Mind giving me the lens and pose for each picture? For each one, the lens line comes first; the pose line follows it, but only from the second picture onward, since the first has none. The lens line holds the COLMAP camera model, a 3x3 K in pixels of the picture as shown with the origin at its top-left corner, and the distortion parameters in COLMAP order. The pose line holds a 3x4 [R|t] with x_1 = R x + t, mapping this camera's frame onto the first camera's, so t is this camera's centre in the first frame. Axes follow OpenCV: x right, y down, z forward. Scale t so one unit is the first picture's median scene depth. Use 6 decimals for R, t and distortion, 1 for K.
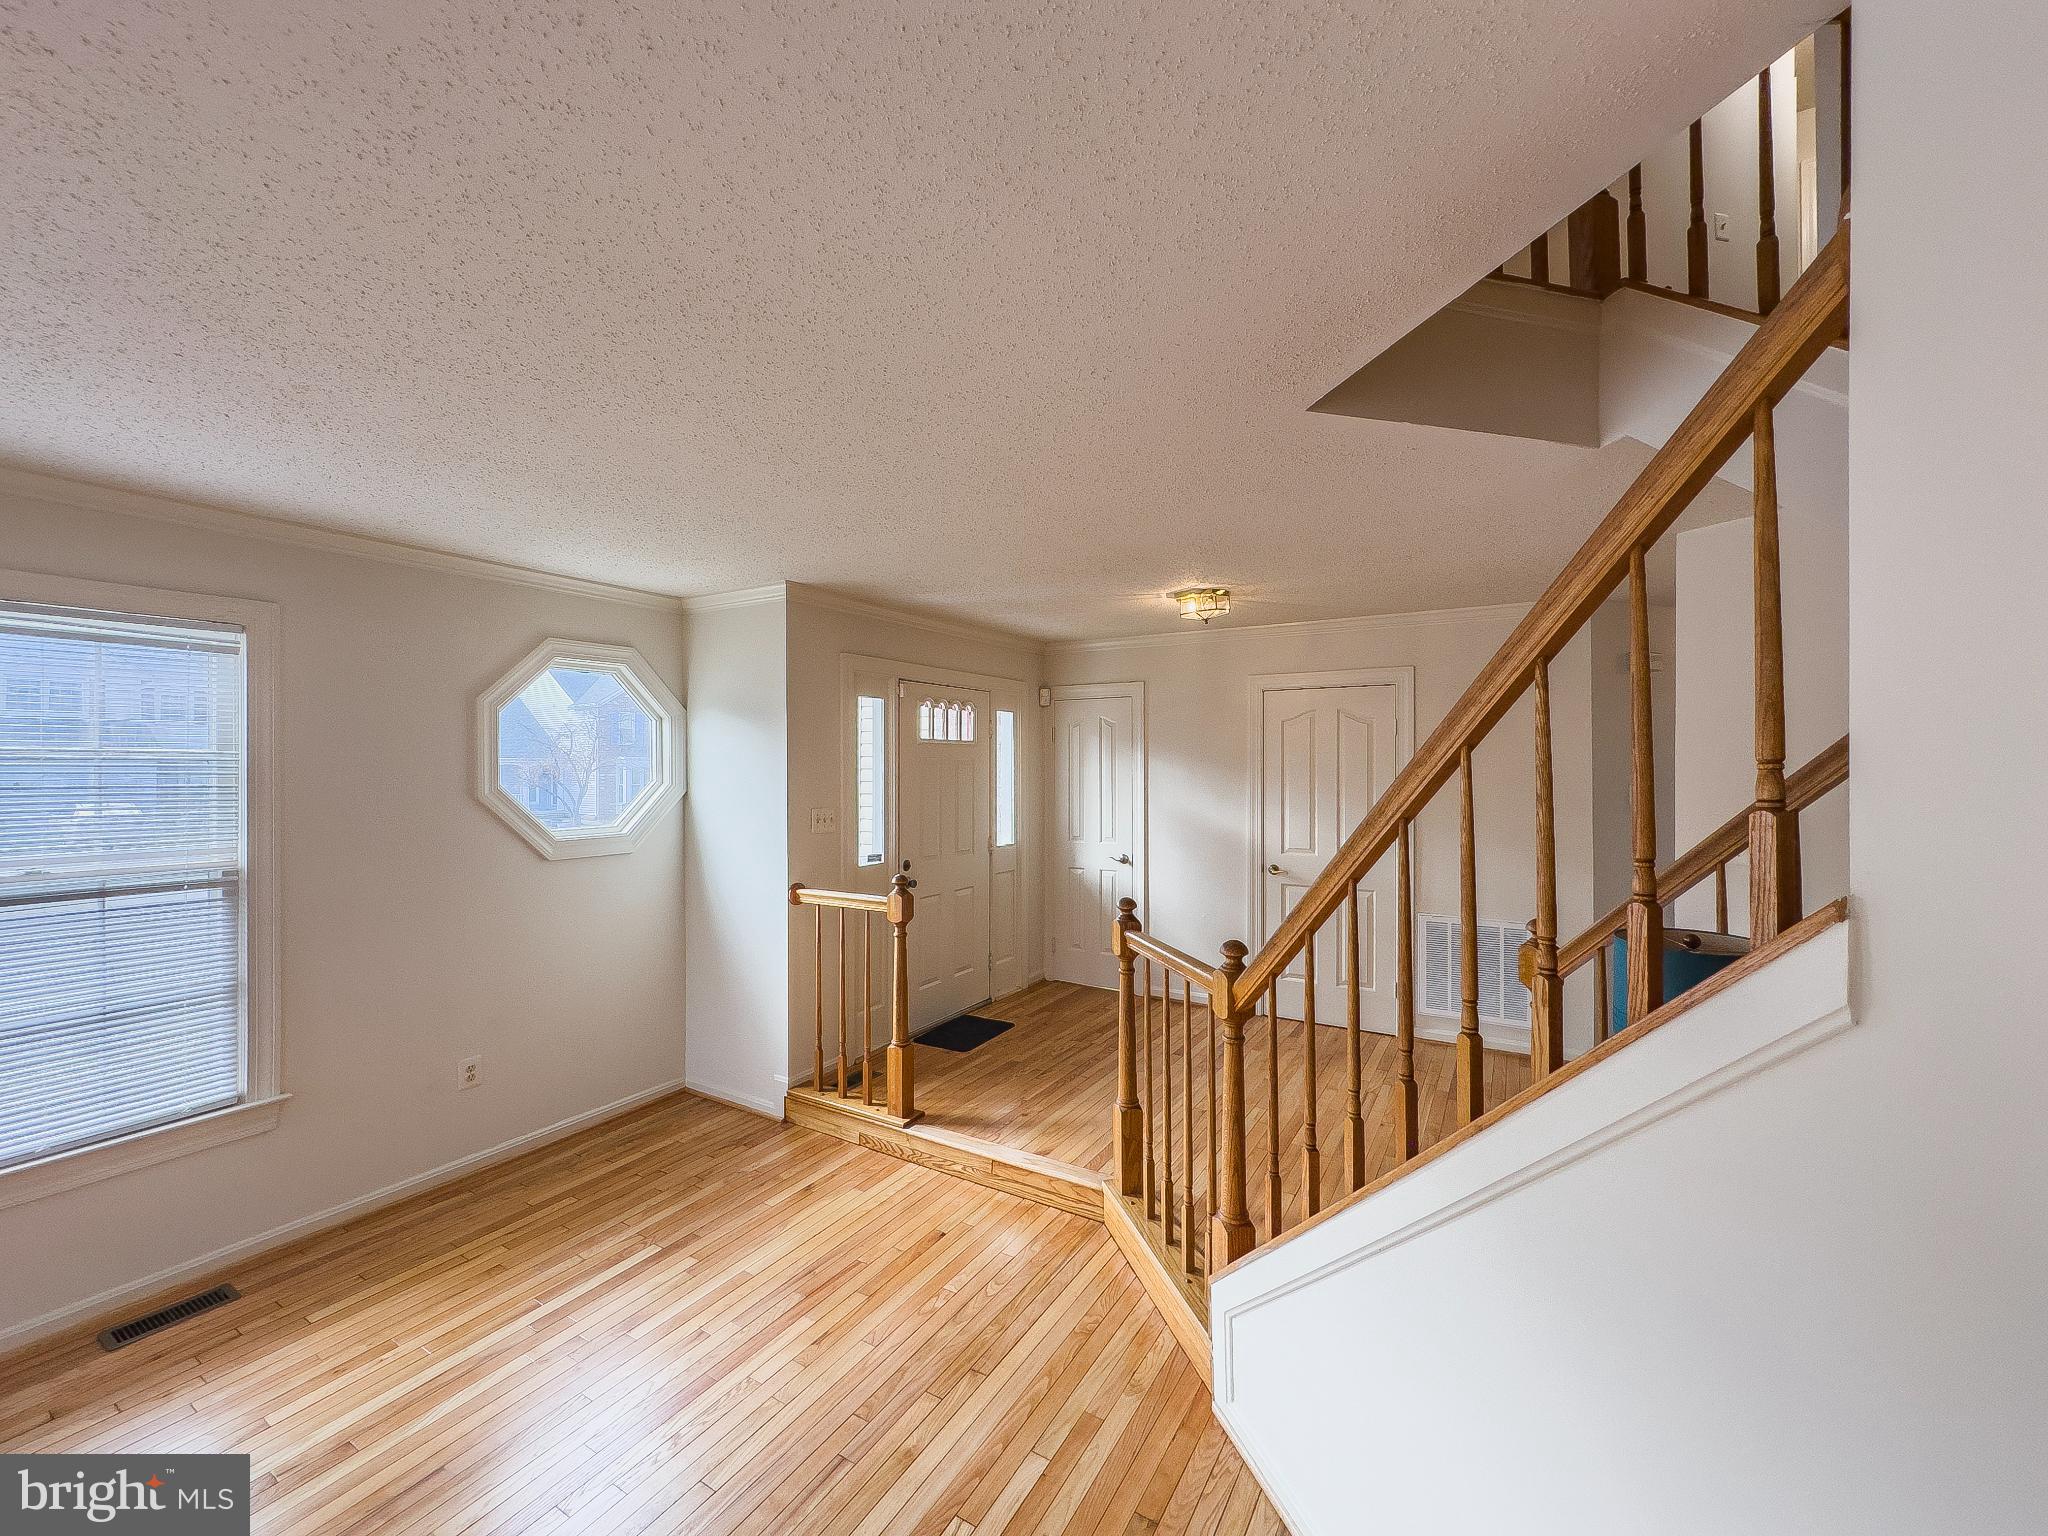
lens RADIAL K [[819.8, 0, 1025.9], [0, 819.8, 773.2], [0, 0, 1]] dist [-0.002646, 0.000587]
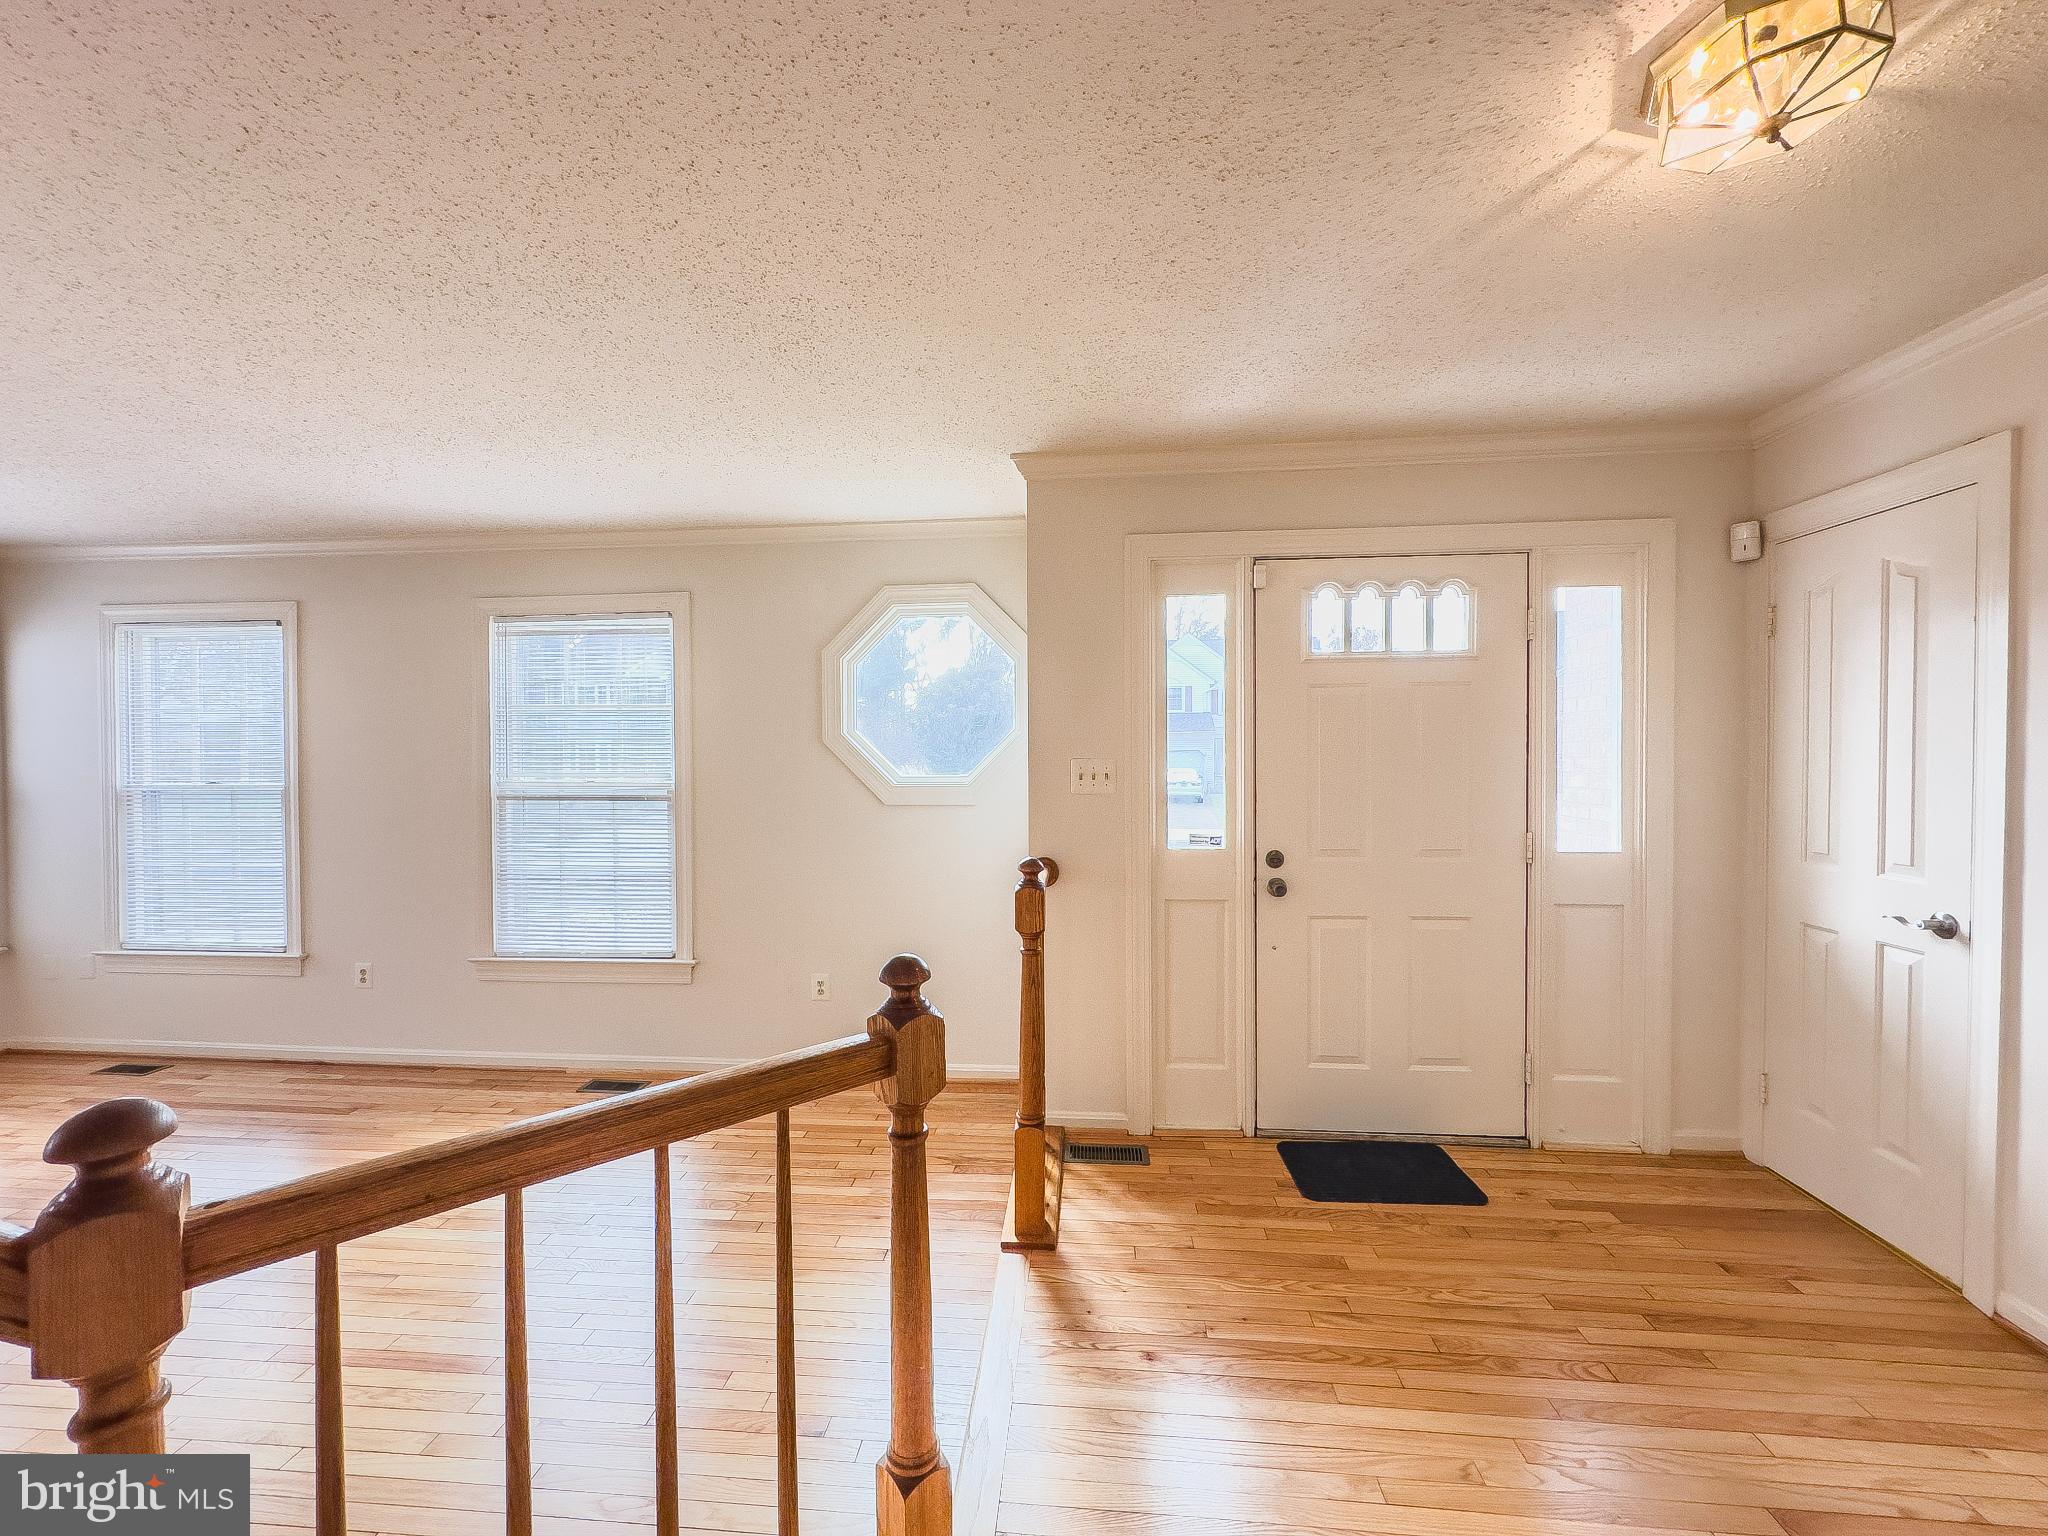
lens RADIAL K [[819.8, 0, 983.7], [0, 819.8, 763.8], [0, 0, 1]] dist [-0.002646, 0.000587]
pose [[0.439021, 0.015919, -0.898336, 0.369974], [-0.001166, 0.999852, 0.017148, 0.036110], [0.898476, -0.006481, 0.438975, 0.626573]]
